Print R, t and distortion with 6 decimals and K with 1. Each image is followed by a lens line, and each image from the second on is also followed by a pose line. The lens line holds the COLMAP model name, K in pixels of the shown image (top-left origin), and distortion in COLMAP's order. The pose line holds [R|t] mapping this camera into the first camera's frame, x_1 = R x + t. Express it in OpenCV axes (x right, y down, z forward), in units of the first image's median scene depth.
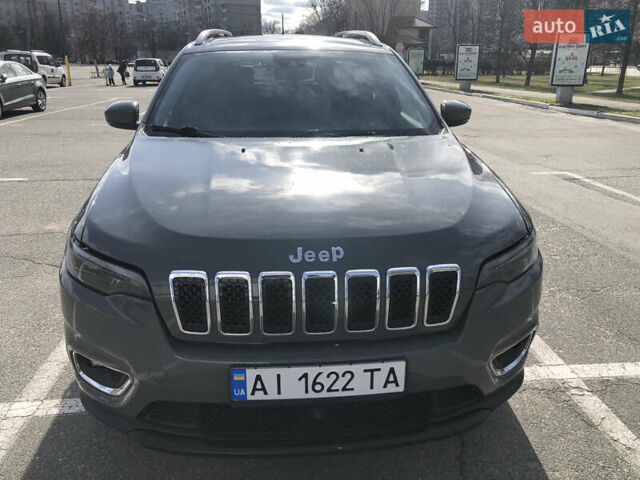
lens RADIAL K [[512.3, 0, 321.3], [0, 512.3, 238.9], [0, 0, 1]] dist [0.040591, -0.040377]
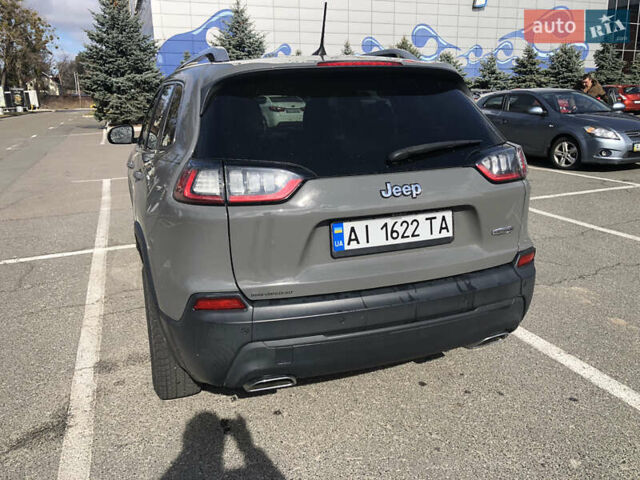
lens RADIAL K [[512.3, 0, 316.1], [0, 512.3, 240.3], [0, 0, 1]] dist [0.040591, -0.040377]
pose [[0.968355, -0.107005, 0.225473, -0.492243], [0.141244, 0.979793, -0.141619, 0.456253], [-0.205763, 0.168984, 0.963901, -0.206780]]
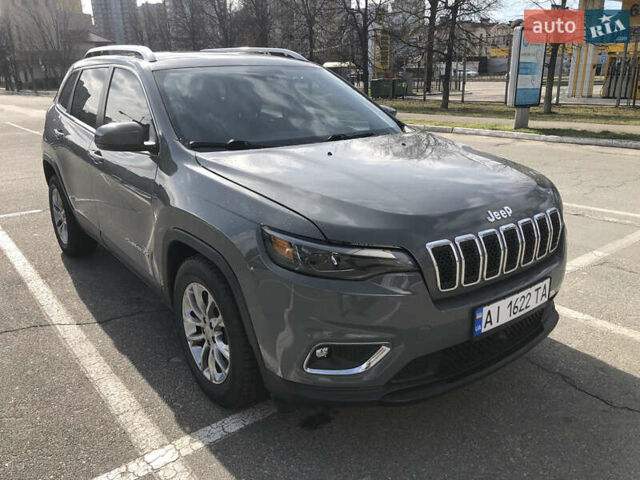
lens RADIAL K [[512.3, 0, 318.4], [0, 512.3, 240.7], [0, 0, 1]] dist [0.040591, -0.040377]
pose [[0.848498, -0.179832, 0.497706, -1.088452], [0.191531, 0.981088, 0.027961, -0.028574], [-0.493322, 0.071601, 0.866895, 0.064137]]
